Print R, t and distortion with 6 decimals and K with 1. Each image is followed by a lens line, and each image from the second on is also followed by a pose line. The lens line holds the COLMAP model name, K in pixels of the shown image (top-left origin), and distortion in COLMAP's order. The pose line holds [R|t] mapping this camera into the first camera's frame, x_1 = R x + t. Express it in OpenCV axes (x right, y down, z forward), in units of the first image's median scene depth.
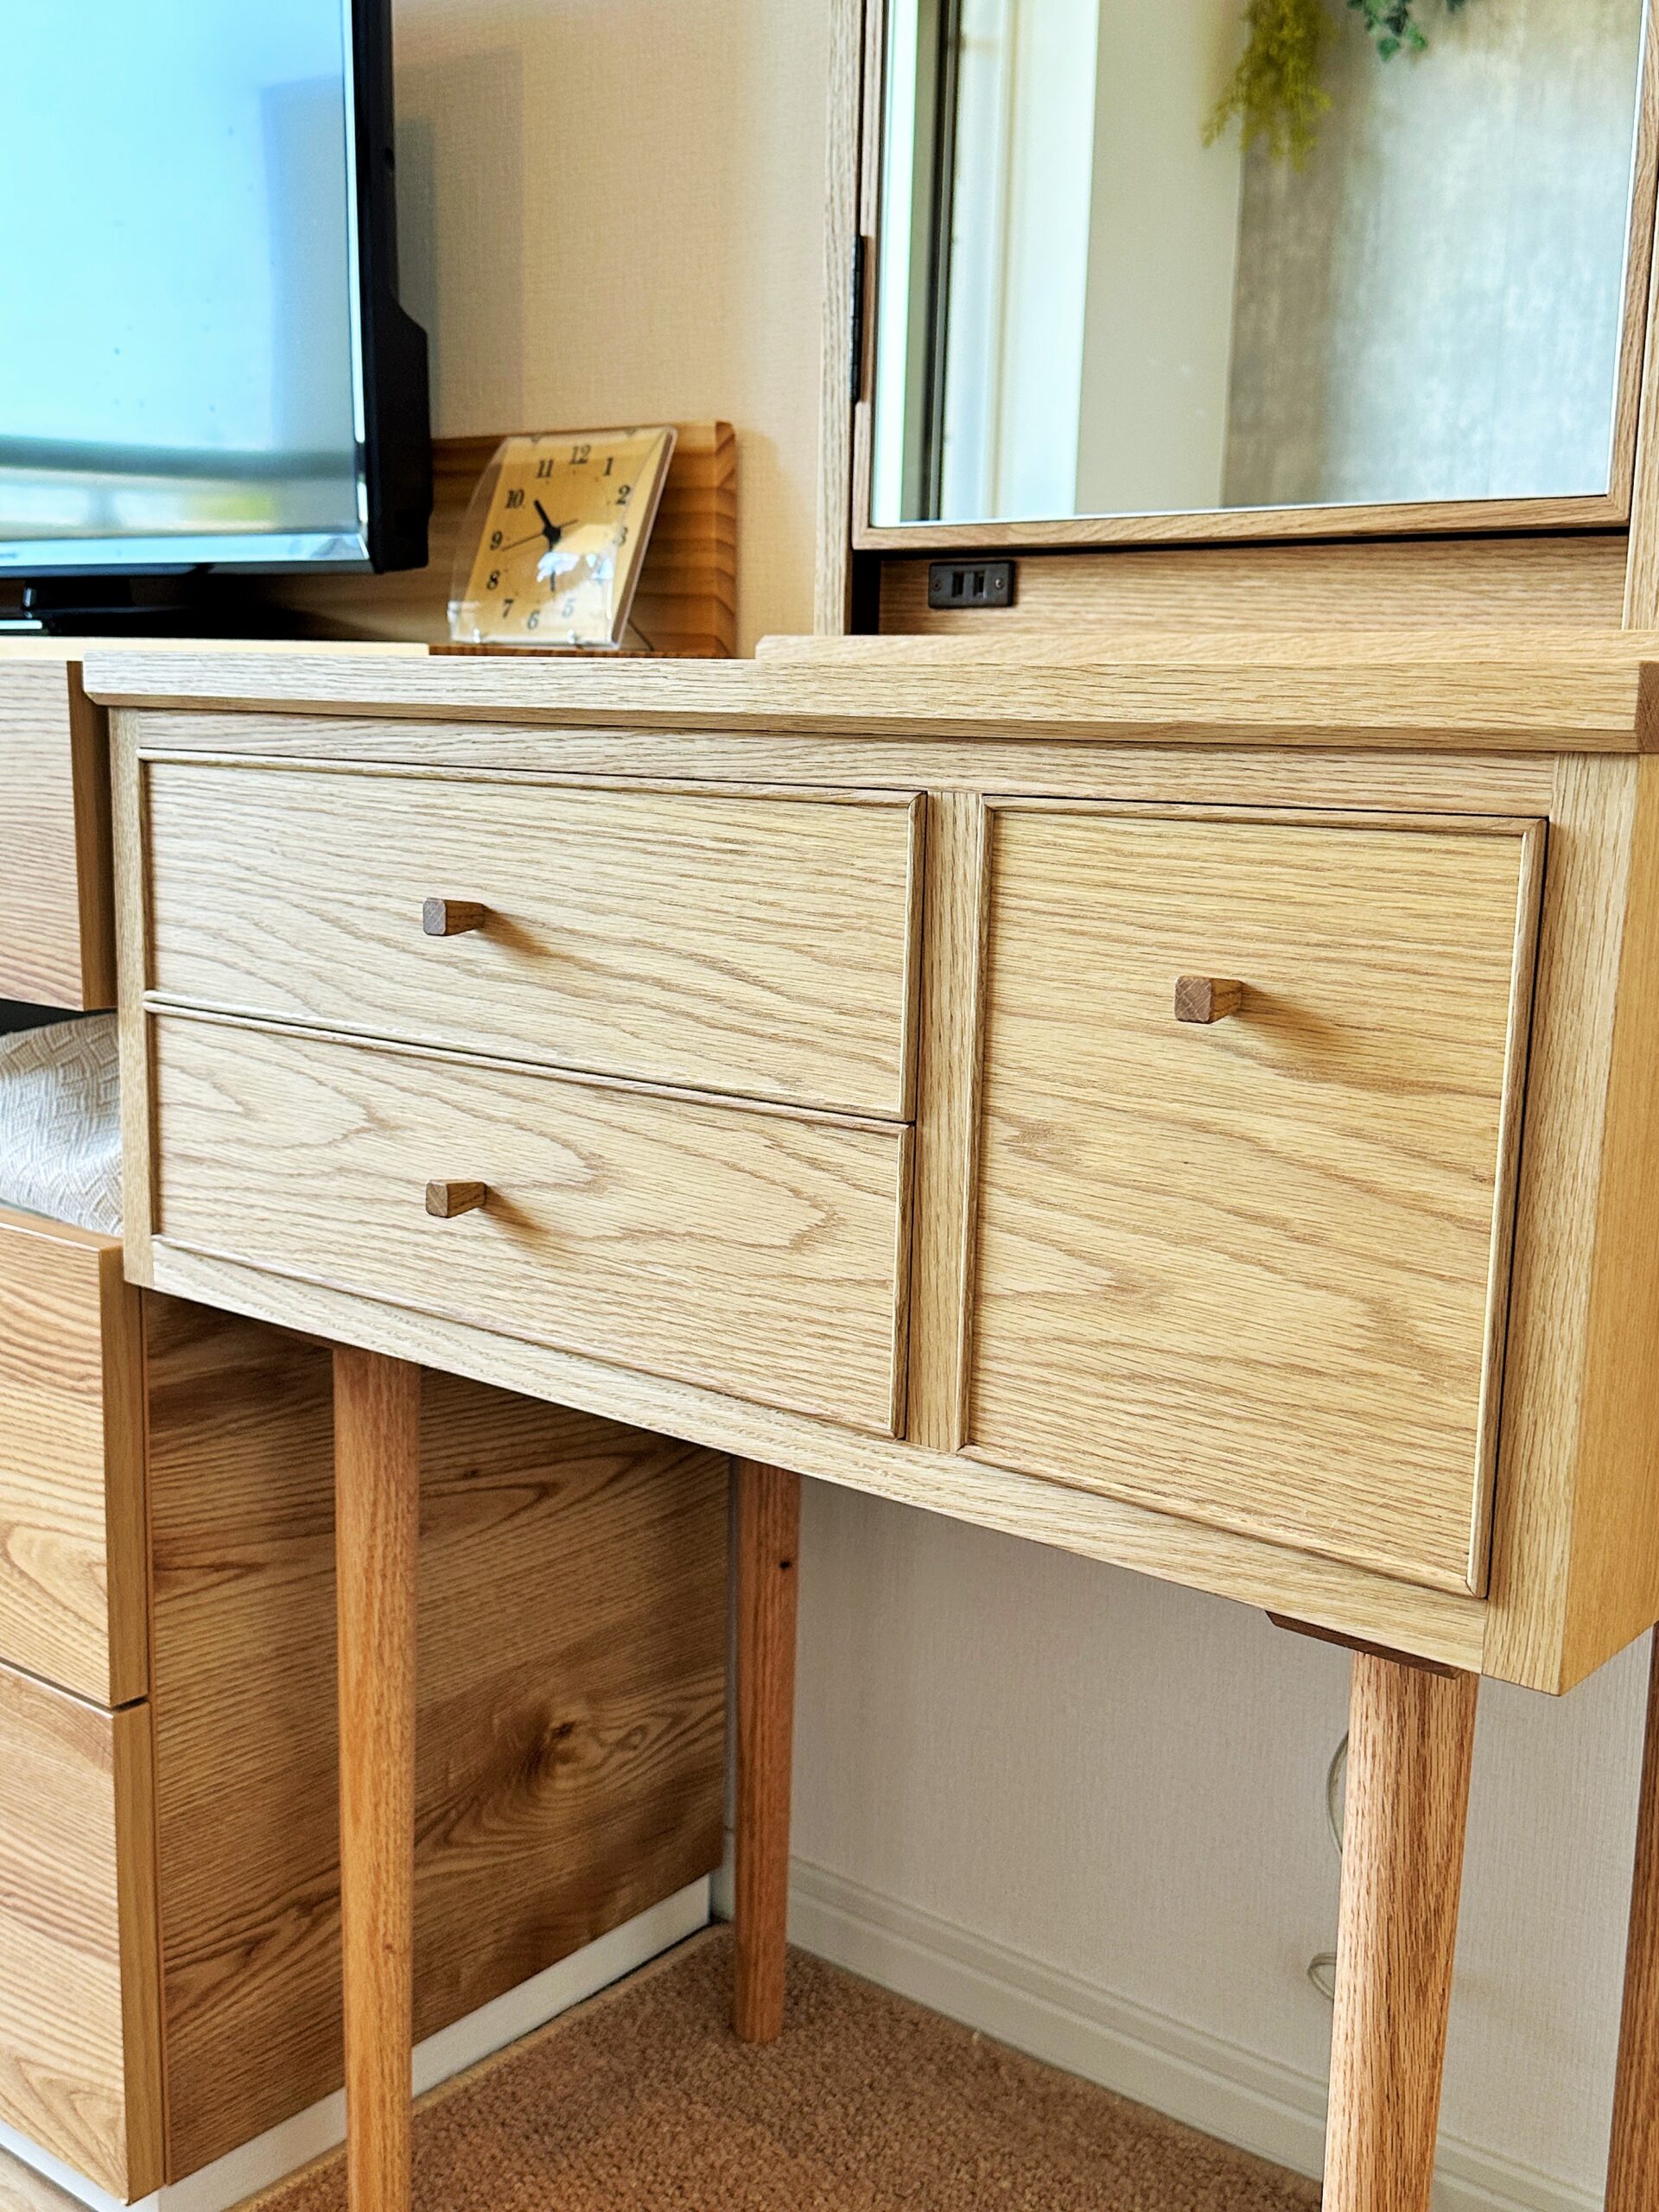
lens RADIAL K [[2298.7, 0, 840.2], [0, 2298.7, 1100.1], [0, 0, 1]] dist [0.192998, -0.443429]
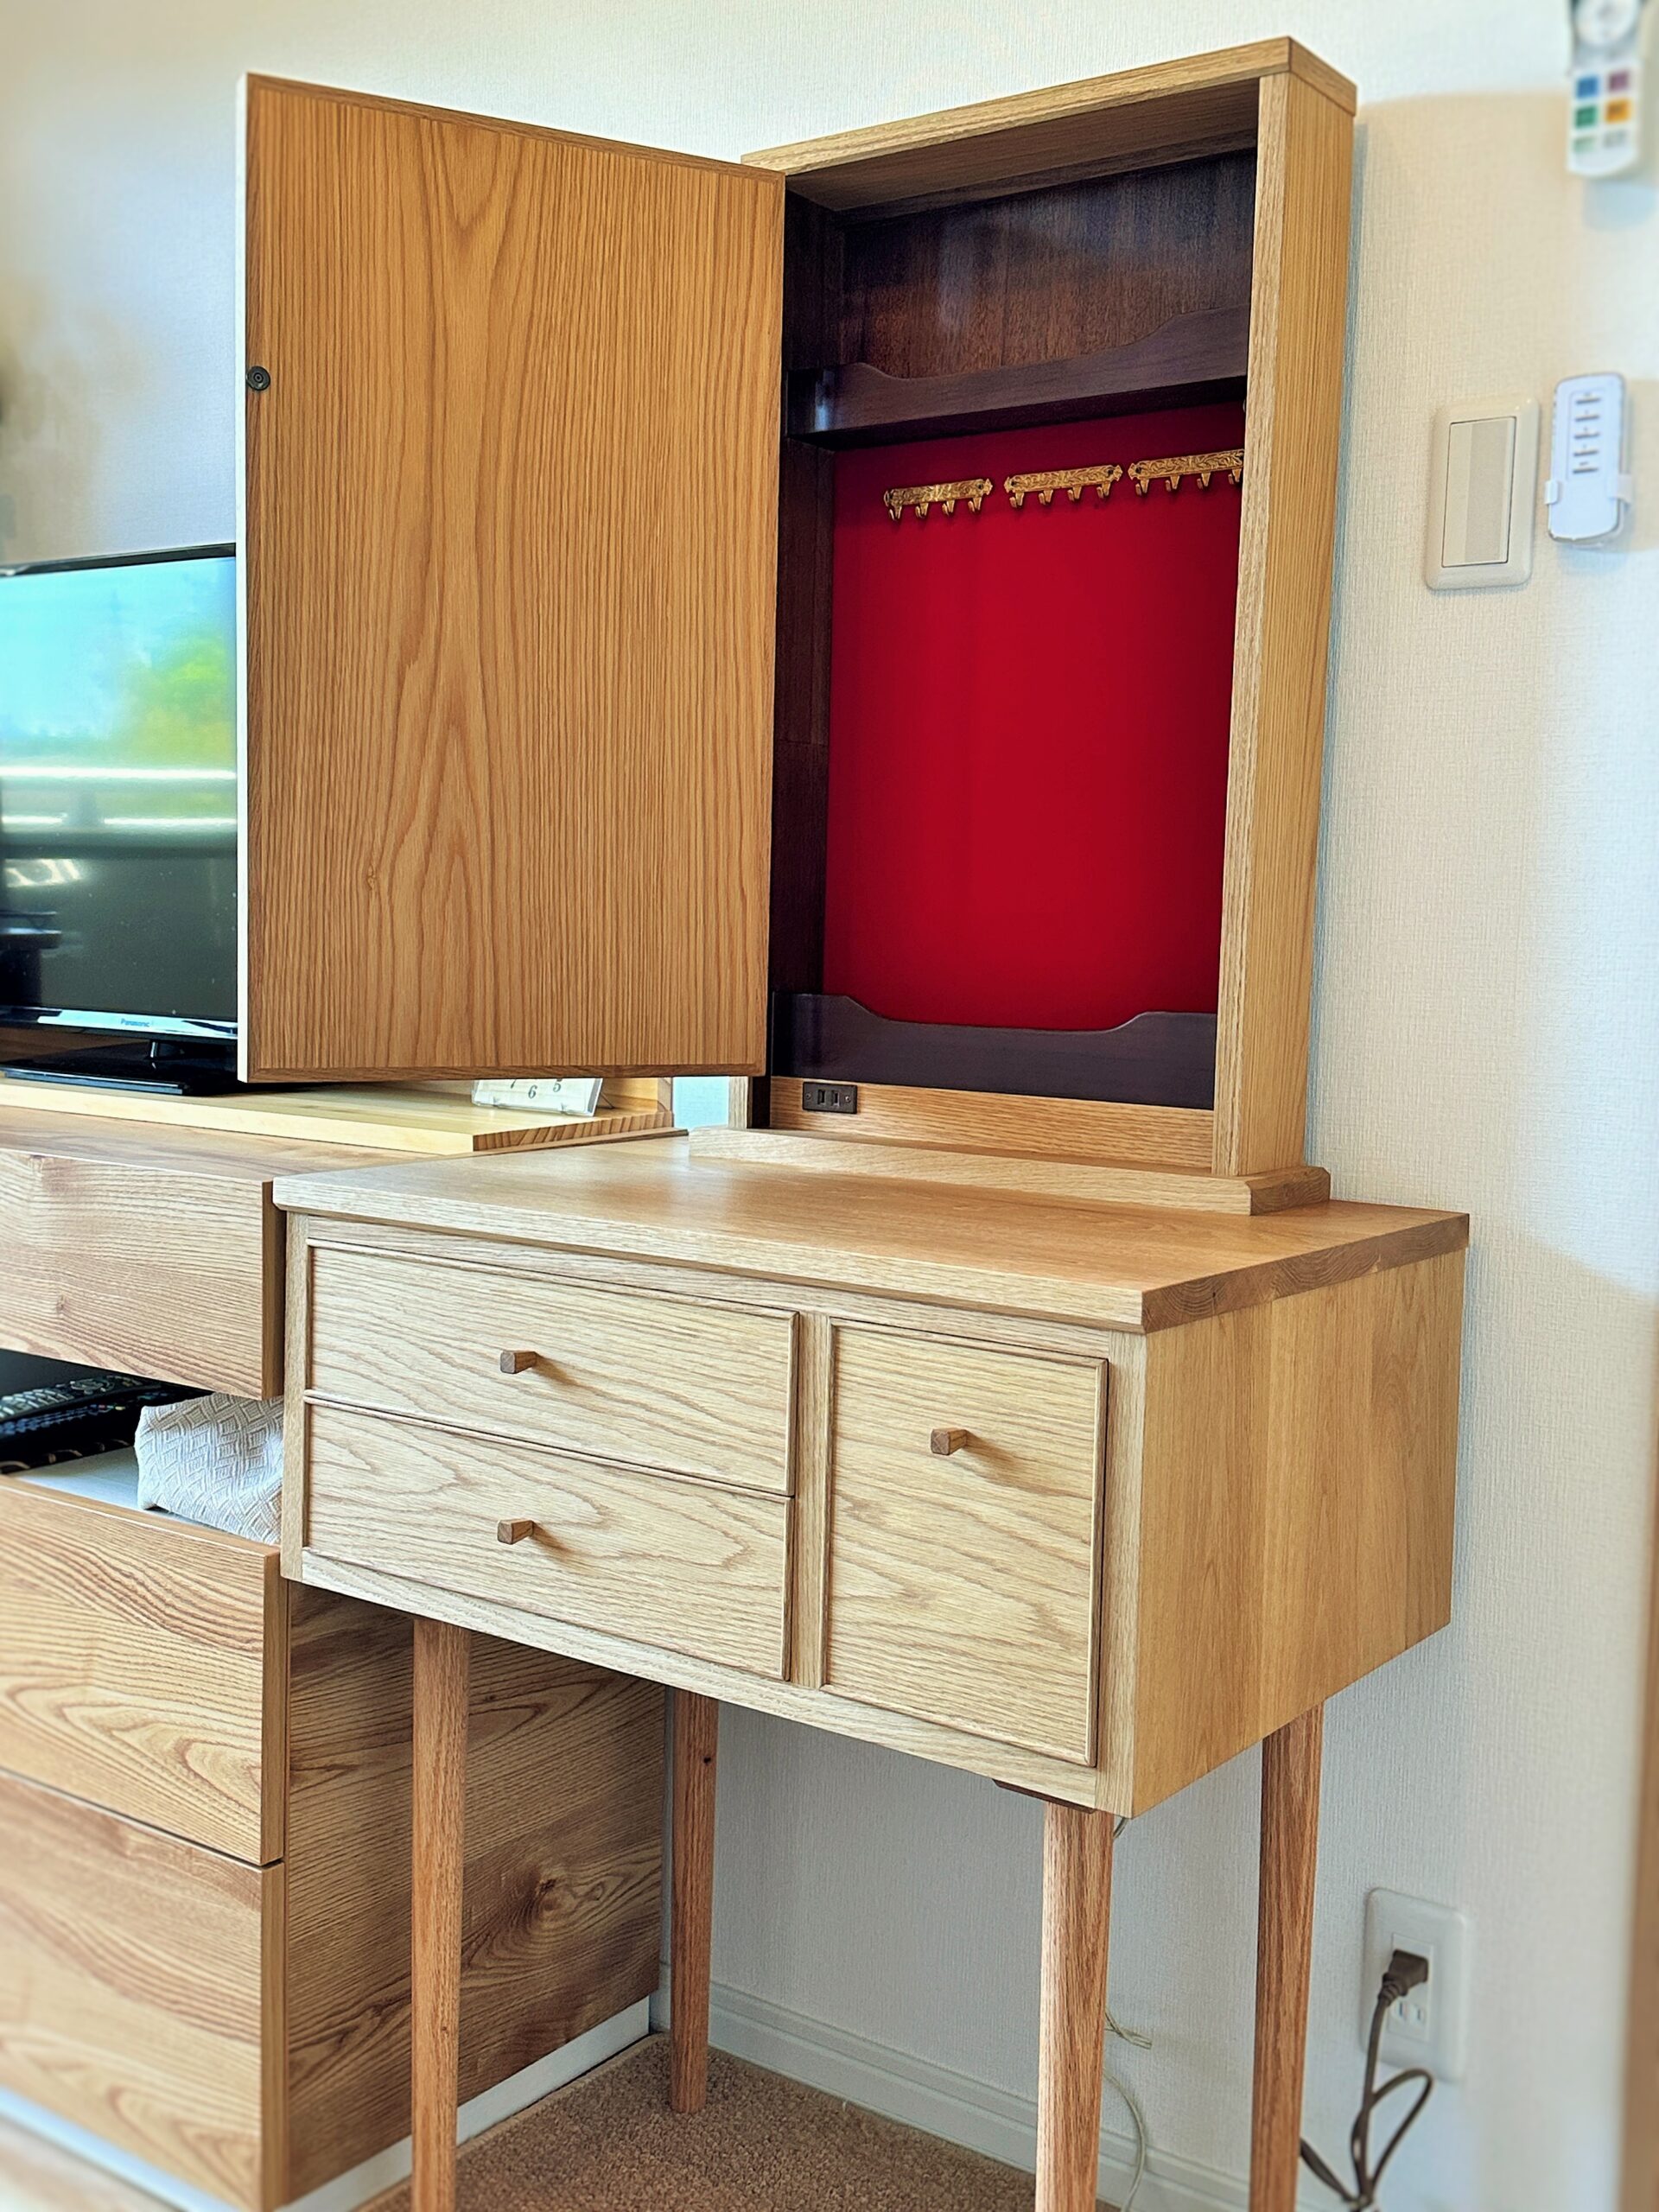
lens RADIAL K [[2306.6, 0, 825.9], [0, 2306.6, 1077.9], [0, 0, 1]] dist [0.210074, -0.466956]
pose [[0.999073, -0.005224, 0.042736, -0.013466], [0.008939, 0.996150, -0.087205, -0.117522], [-0.042116, 0.087506, 0.995273, -0.610058]]
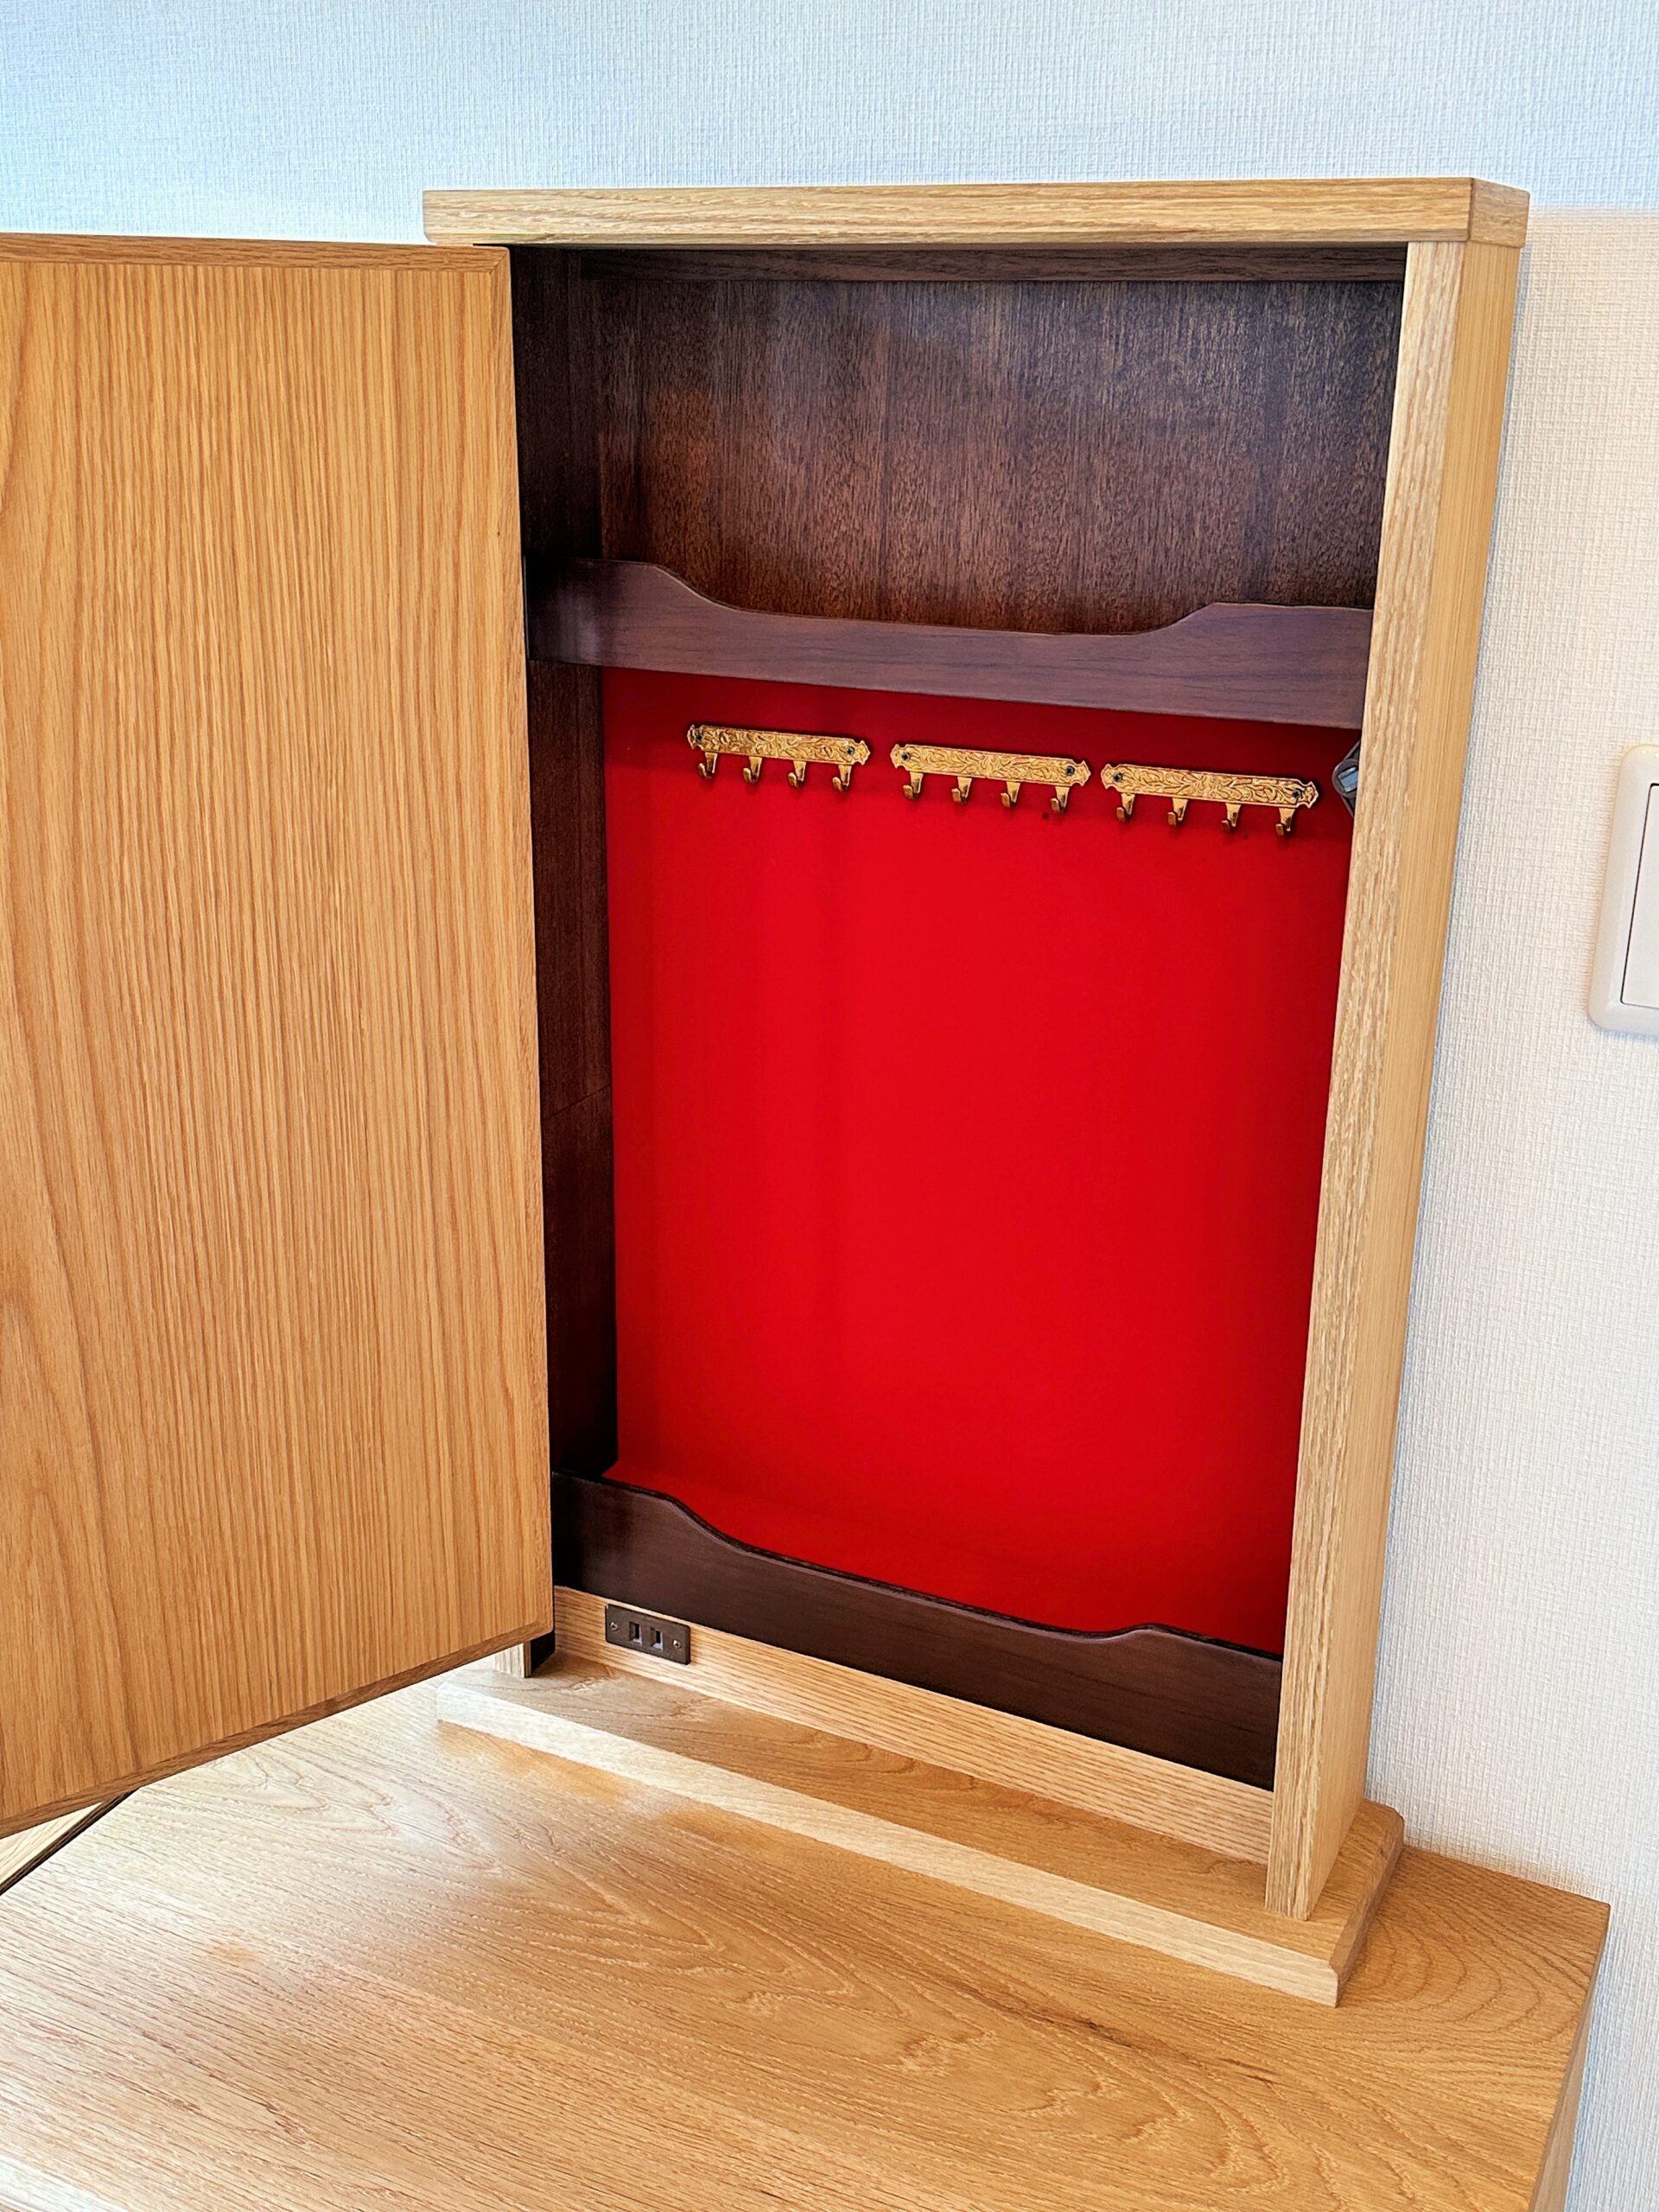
lens RADIAL K [[2298.7, 0, 840.2], [0, 2298.7, 1100.1], [0, 0, 1]] dist [0.192998, -0.443429]
pose [[0.976626, -0.082003, 0.198690, -0.054576], [0.047841, 0.984108, 0.171007, -0.737315], [-0.209556, -0.157505, 0.965028, 0.017932]]
